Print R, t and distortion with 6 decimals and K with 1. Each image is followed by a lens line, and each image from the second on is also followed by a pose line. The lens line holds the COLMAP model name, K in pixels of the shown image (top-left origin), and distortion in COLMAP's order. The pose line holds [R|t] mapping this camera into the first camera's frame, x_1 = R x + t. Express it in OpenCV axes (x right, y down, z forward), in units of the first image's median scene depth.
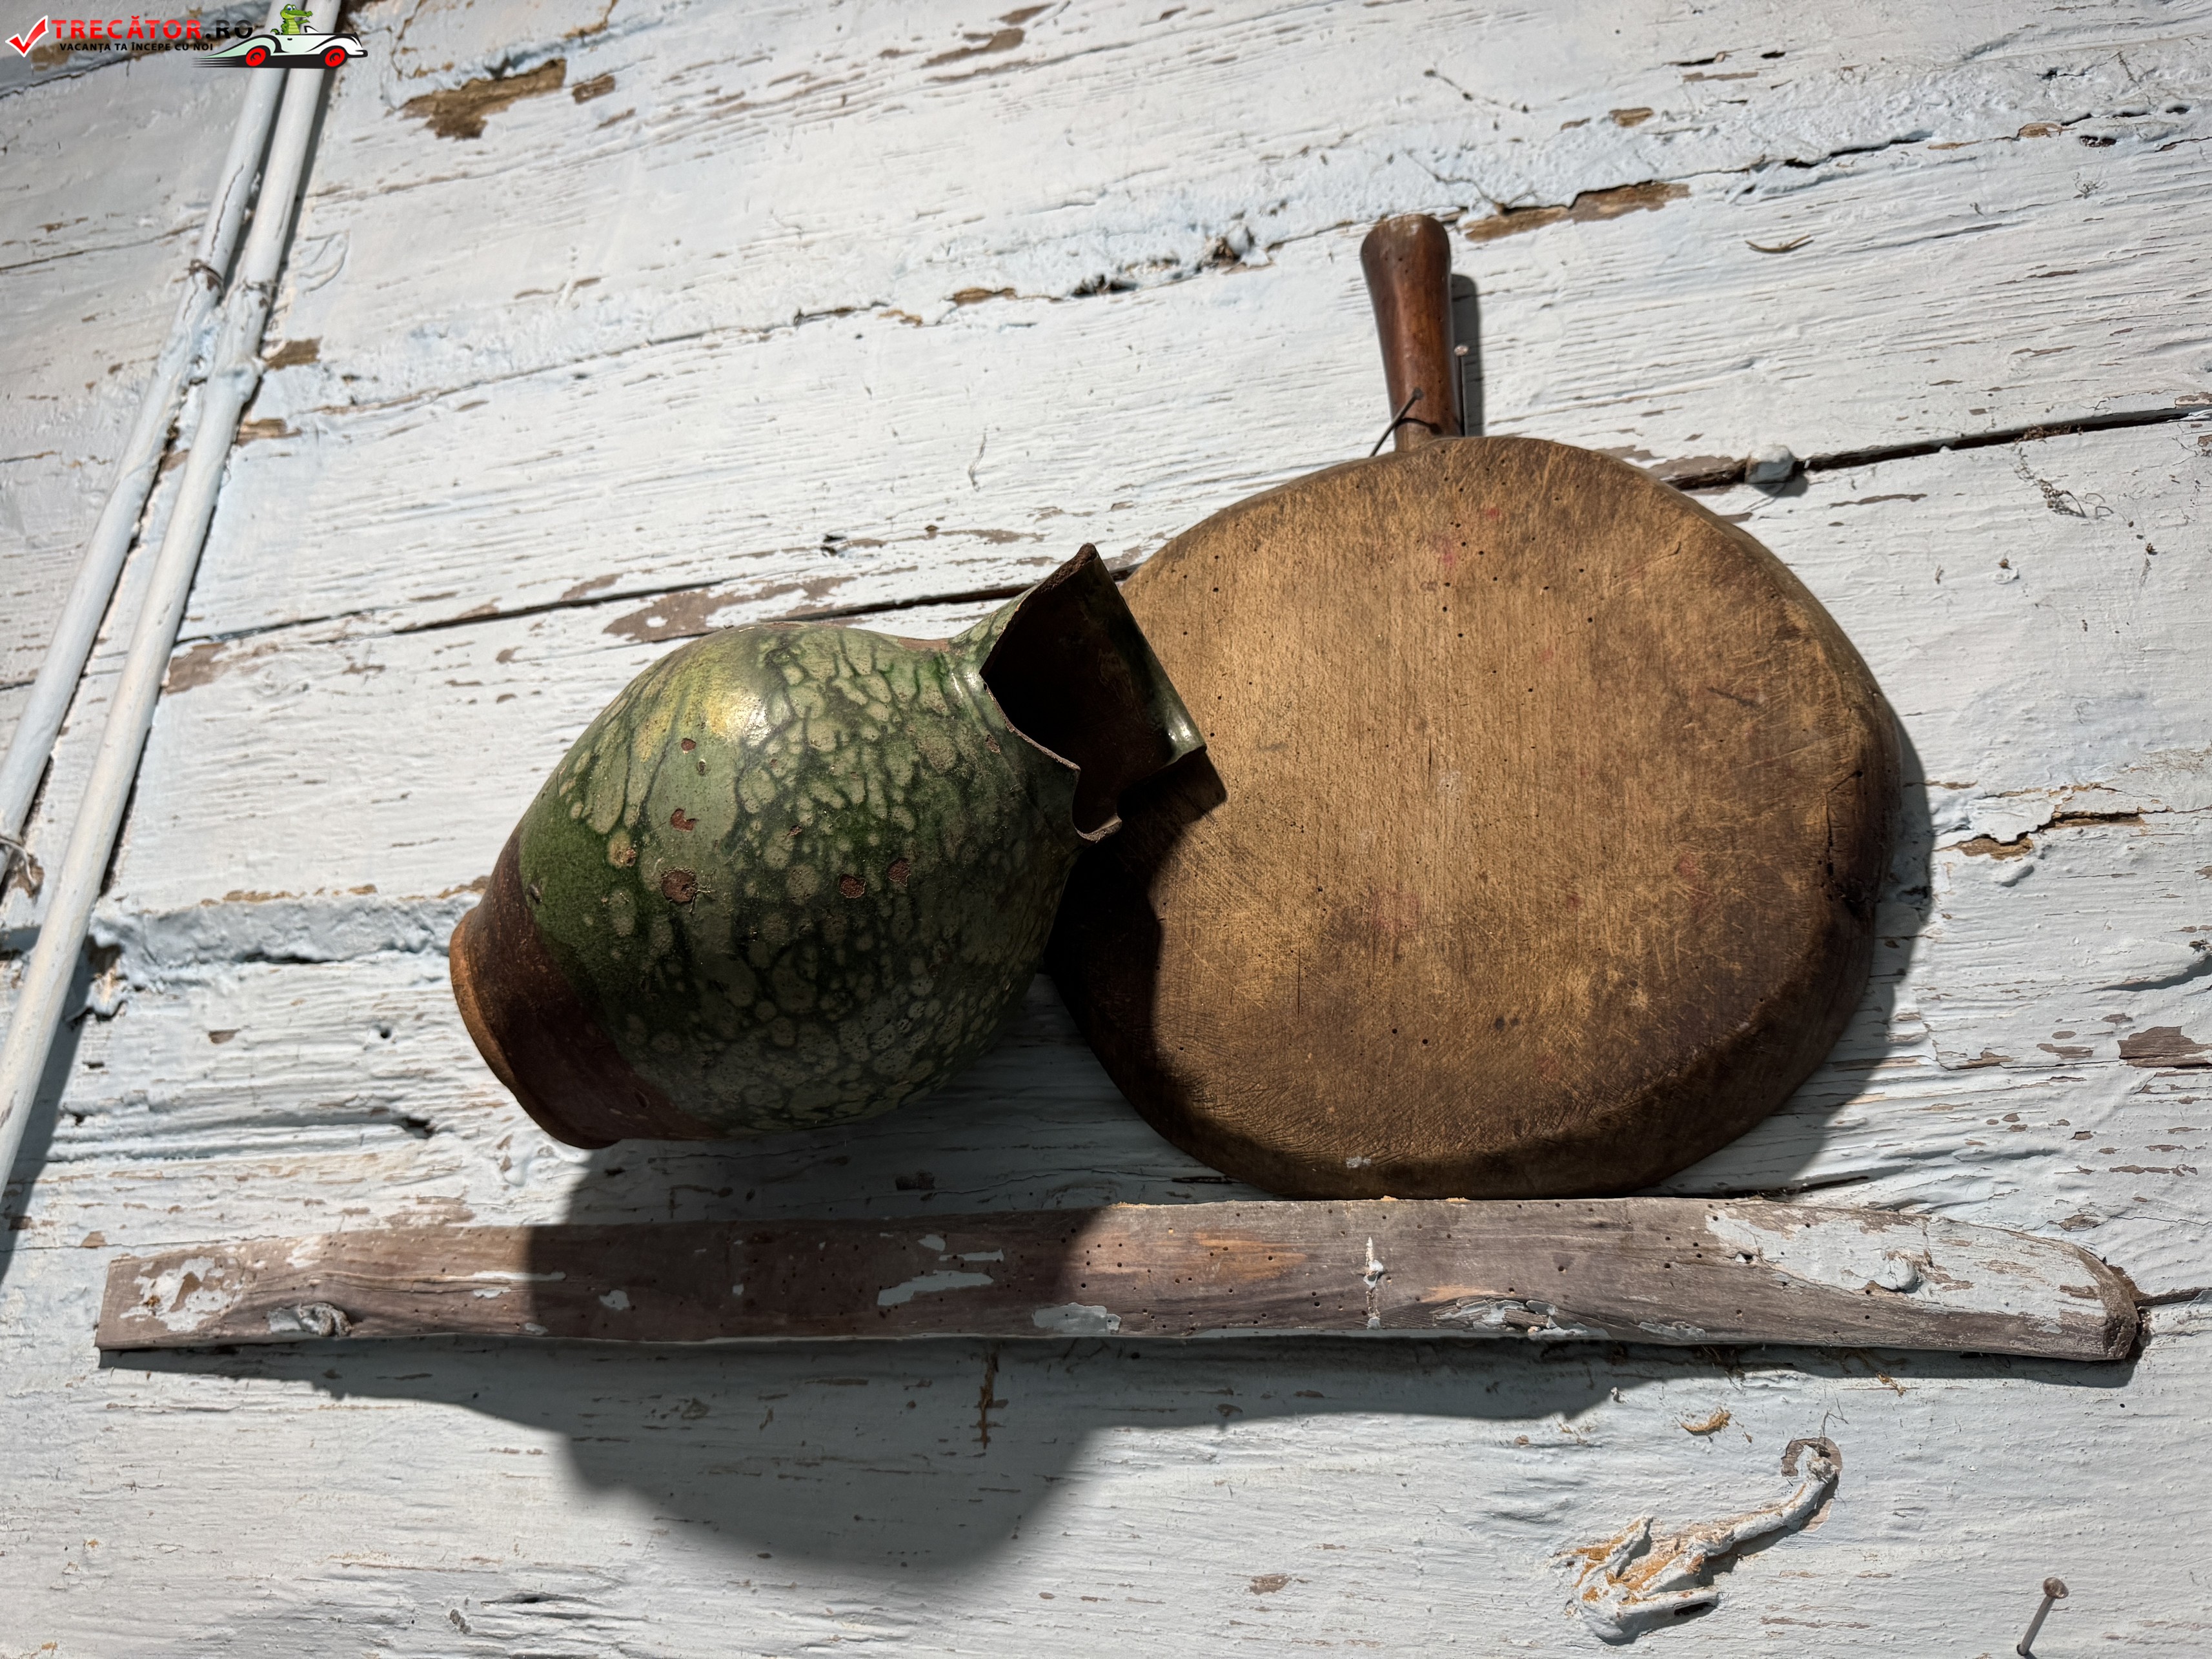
lens RADIAL K [[1556.4, 0, 1103.0], [0, 1556.4, 820.3], [0, 0, 1]] dist [0.070254, -0.099500]
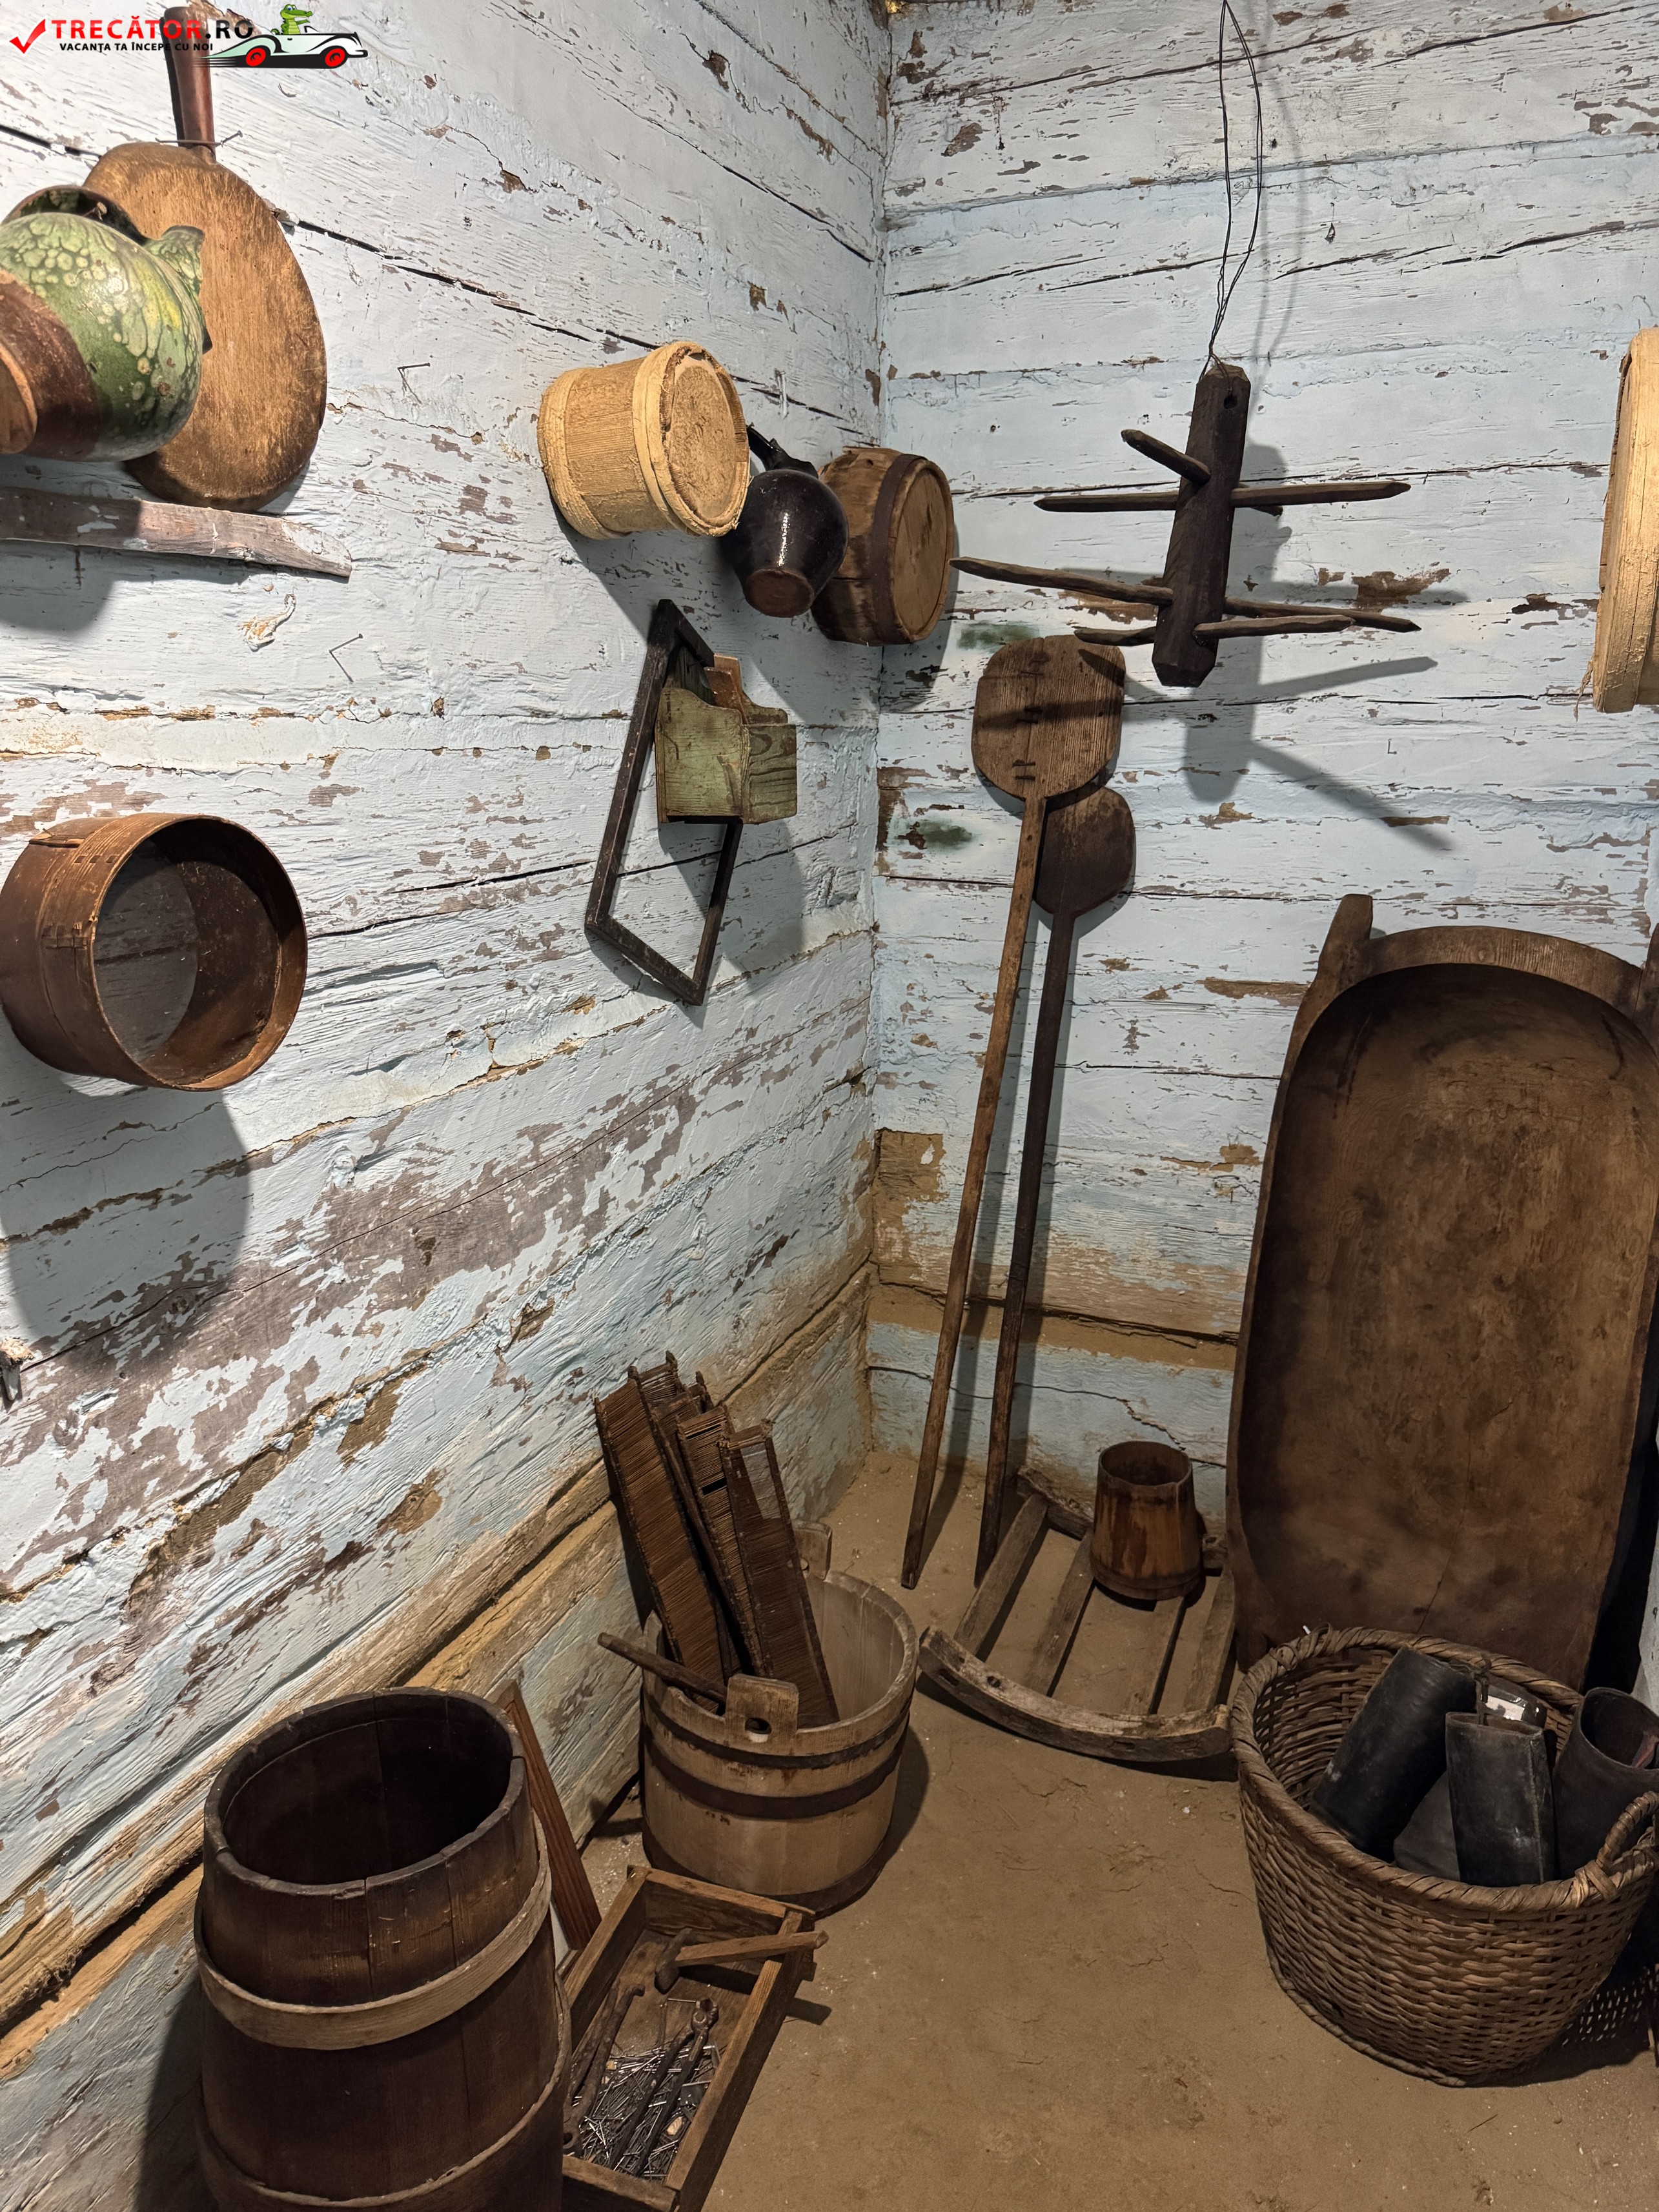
lens RADIAL K [[1556.4, 0, 829.2], [0, 1556.4, 1104.4], [0, 0, 1]] dist [0.070254, -0.099500]
pose [[0.129642, -0.293298, 0.947190, -2.790026], [-0.431838, 0.843200, 0.320203, -0.256075], [-0.892586, -0.450544, -0.017342, -0.459752]]
